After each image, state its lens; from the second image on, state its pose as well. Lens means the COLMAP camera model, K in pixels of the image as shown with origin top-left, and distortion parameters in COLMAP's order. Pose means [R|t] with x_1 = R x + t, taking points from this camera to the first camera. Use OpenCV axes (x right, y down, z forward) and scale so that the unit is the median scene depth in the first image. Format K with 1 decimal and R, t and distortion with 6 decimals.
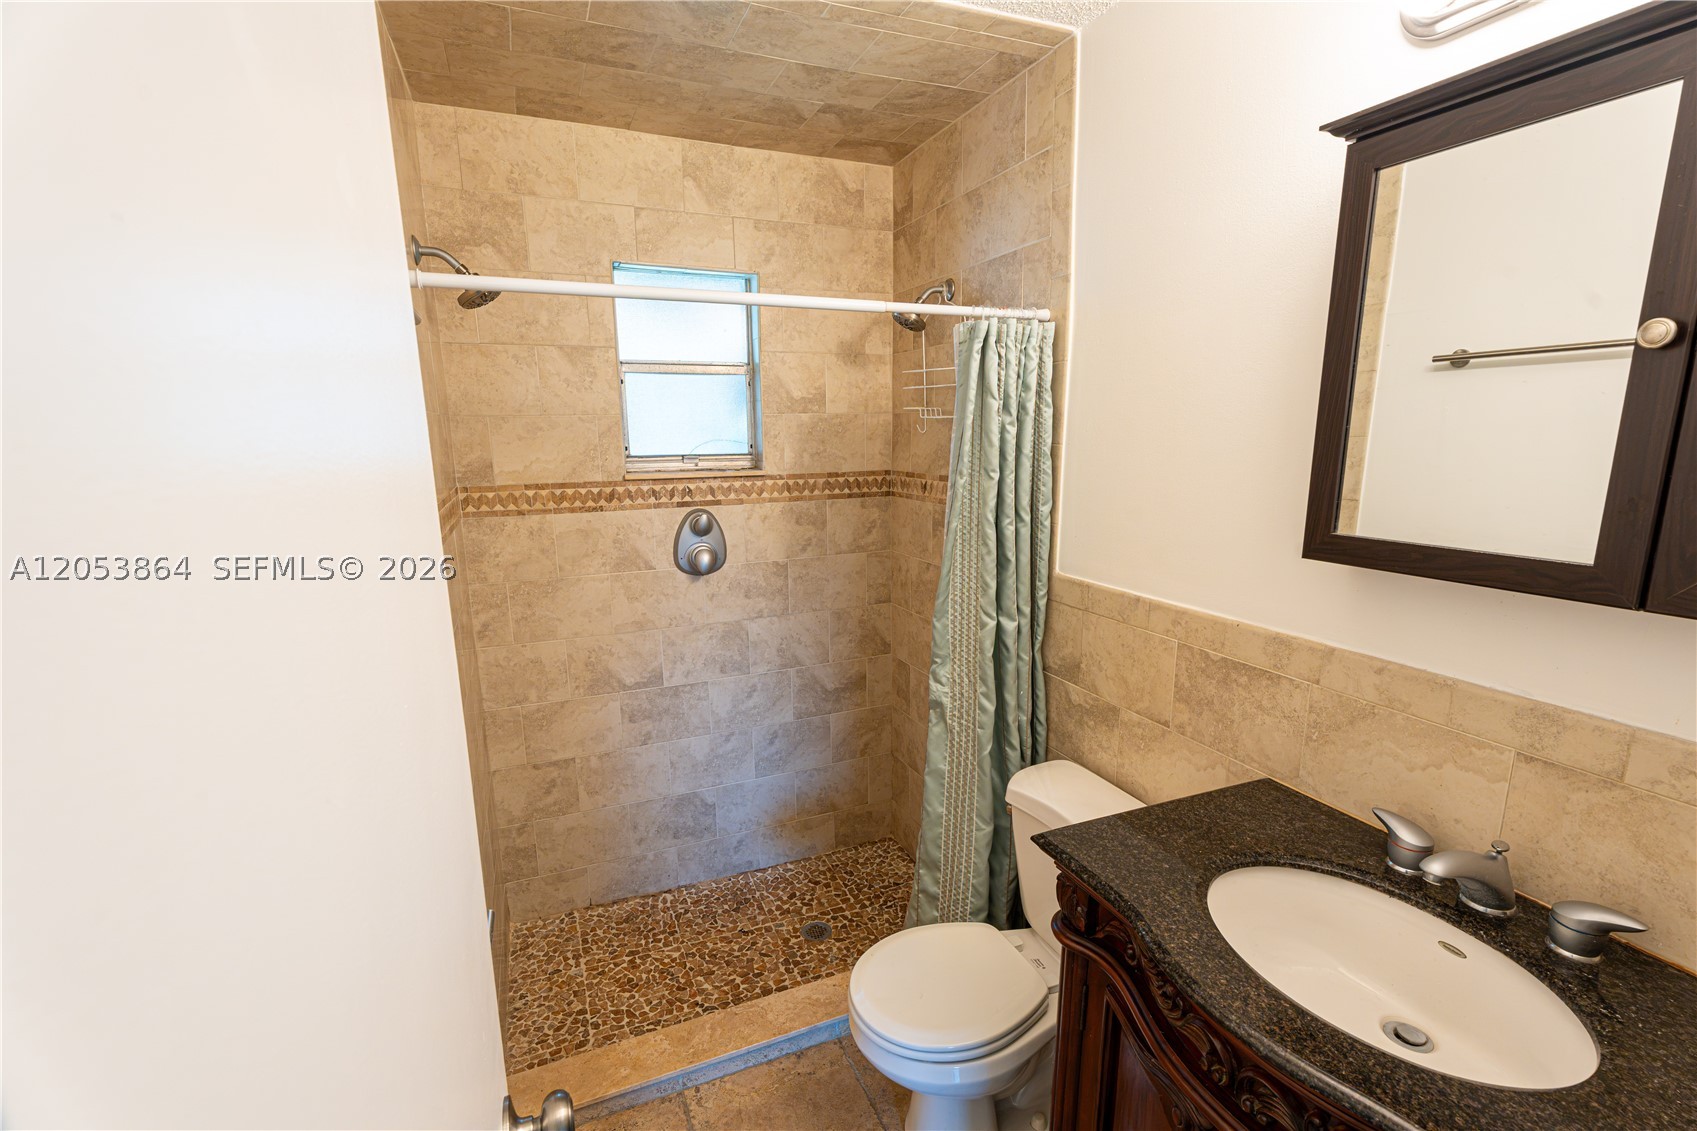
lens RADIAL K [[756.2, 0, 847.3], [0, 756.2, 581.6], [0, 0, 1]] dist [0.003308, -0.001703]
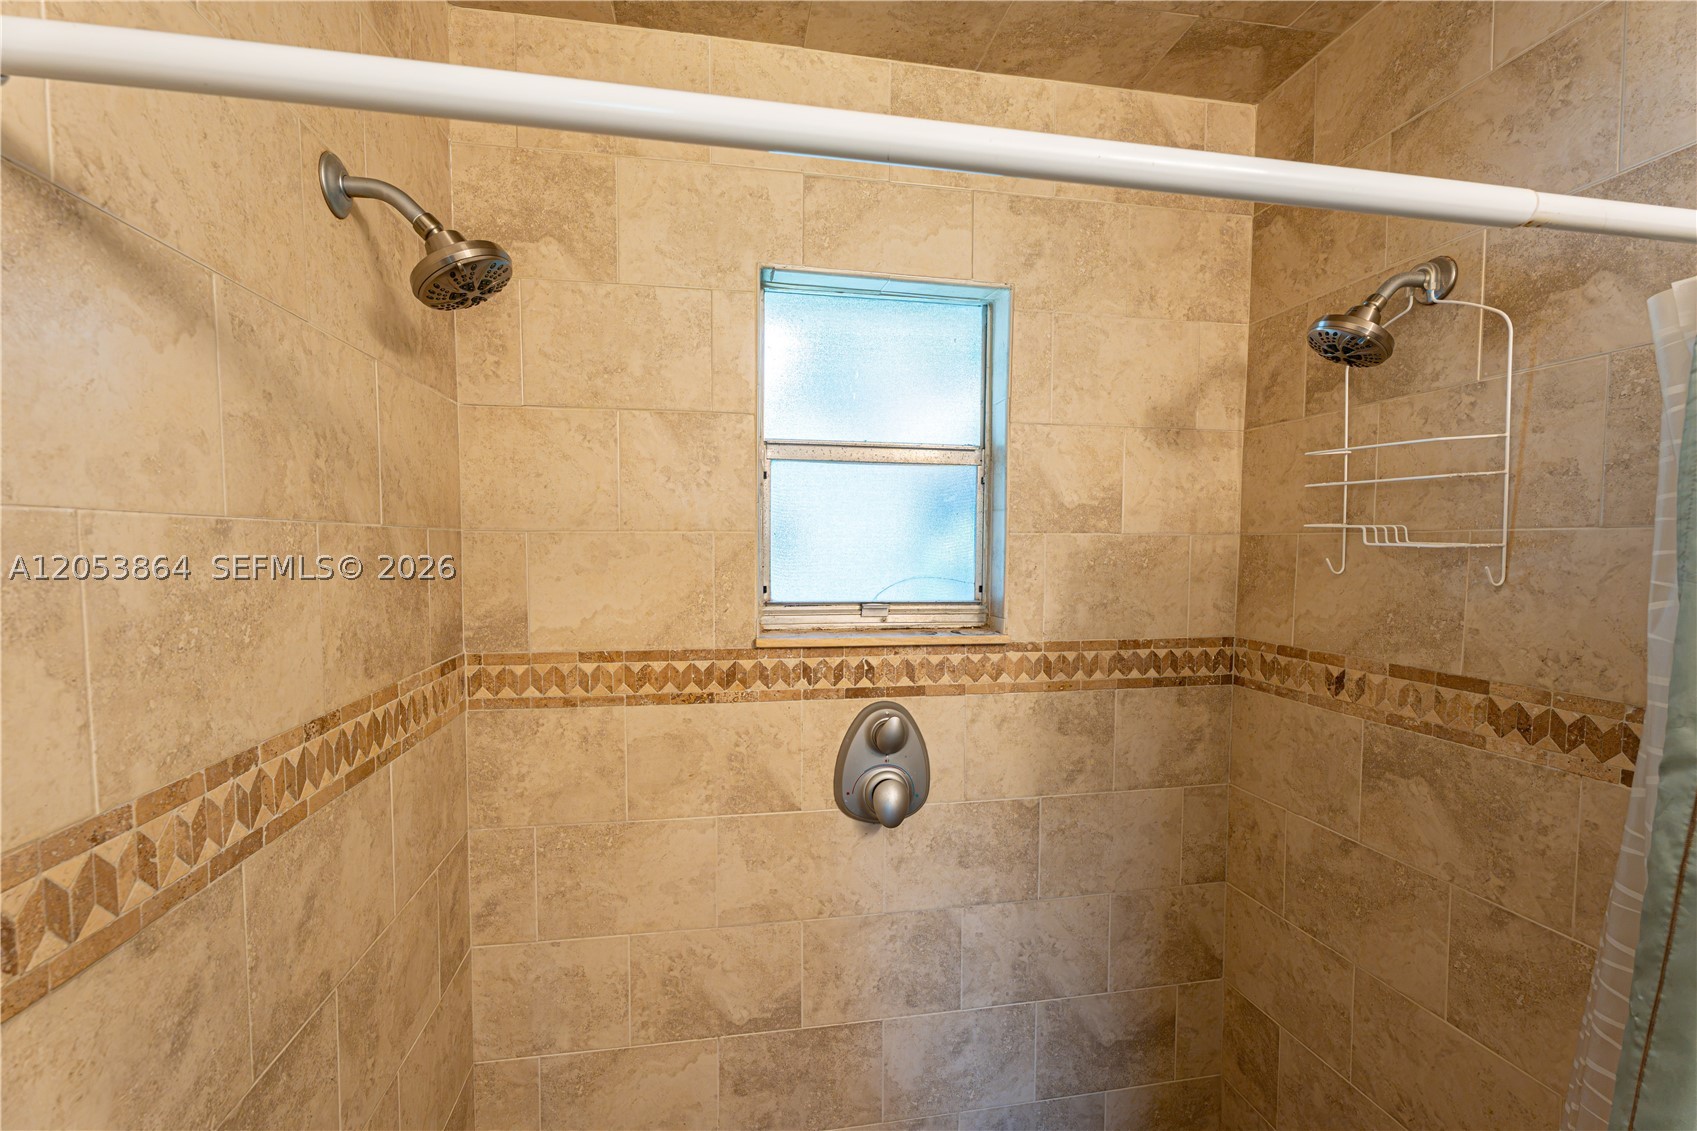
lens RADIAL K [[756.2, 0, 845.9], [0, 756.2, 581.3], [0, 0, 1]] dist [0.003308, -0.001703]
pose [[0.973925, 0.027497, -0.225200, -0.107148], [-0.061232, 0.987649, -0.144219, -0.105846], [0.218453, 0.154248, 0.963580, 0.474462]]
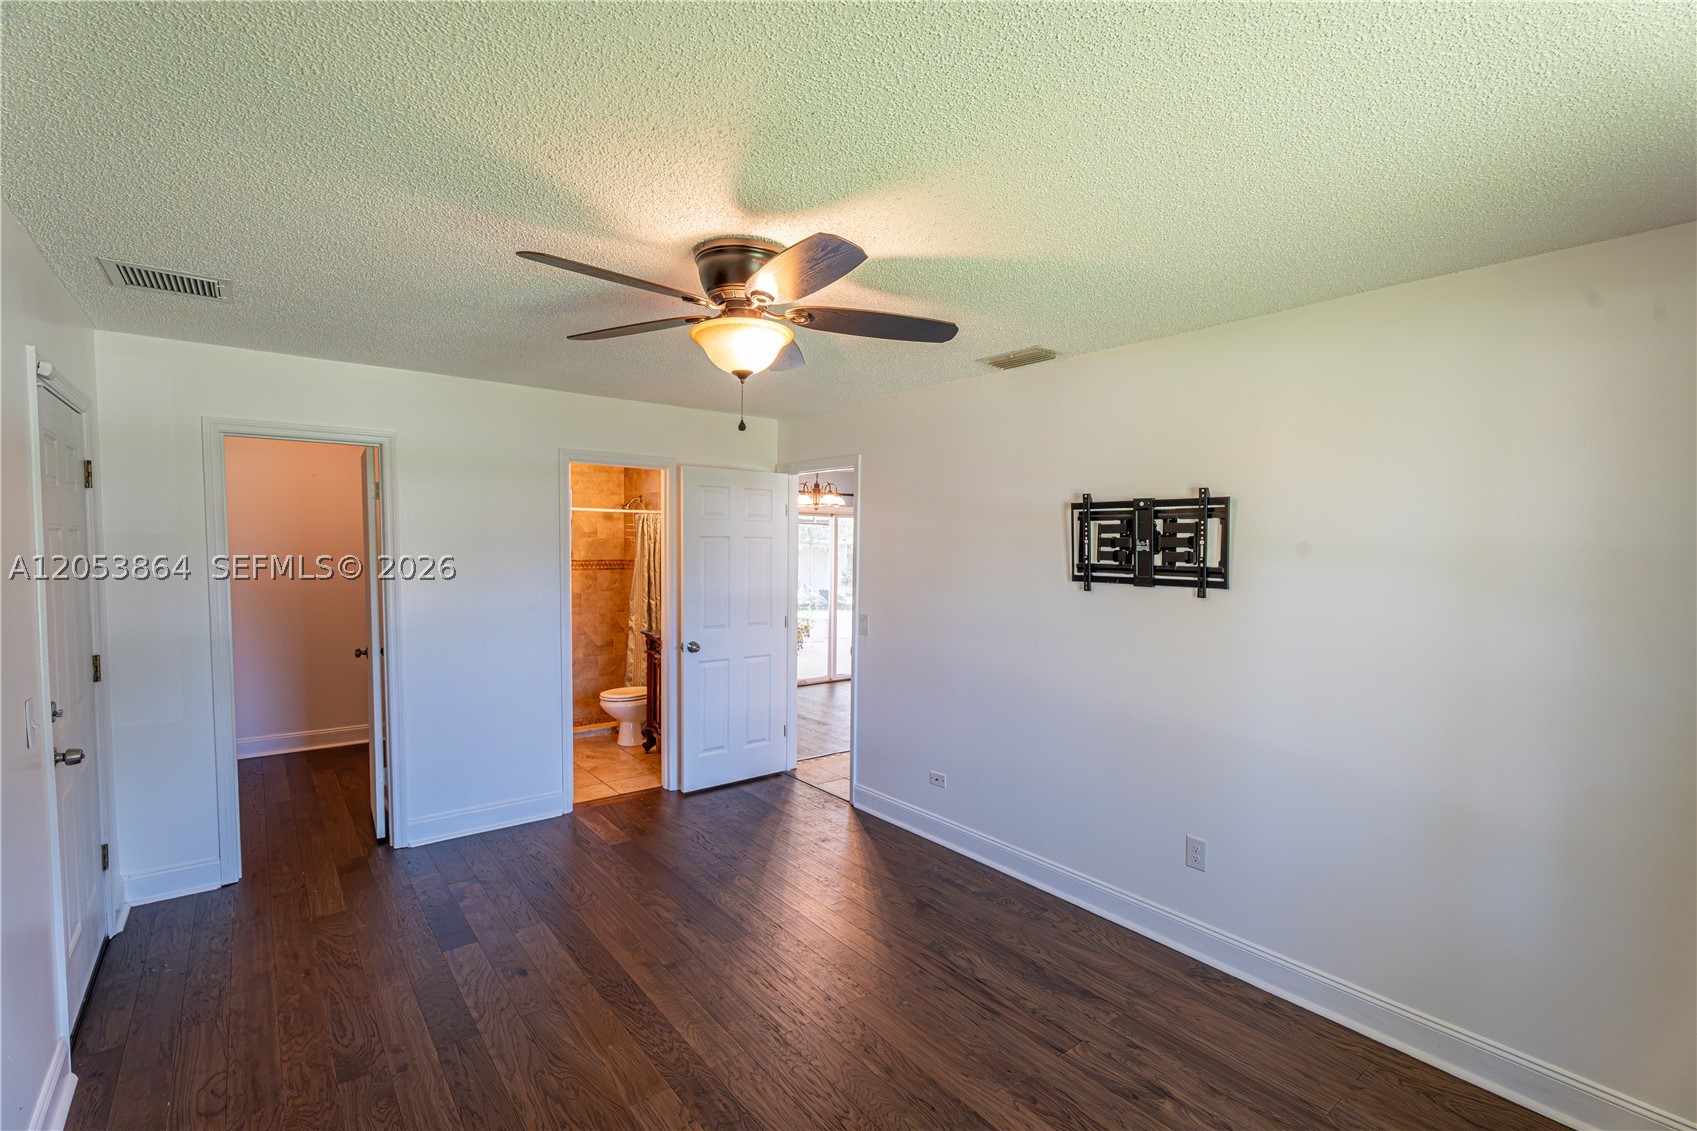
lens RADIAL K [[756.2, 0, 842.9], [0, 756.2, 578.8], [0, 0, 1]] dist [0.003308, -0.001703]
pose [[0.964287, 0.005735, 0.264798, 0.110929], [0.034266, 0.988662, -0.146196, 0.377689], [-0.262634, 0.150048, 0.953157, -1.942162]]
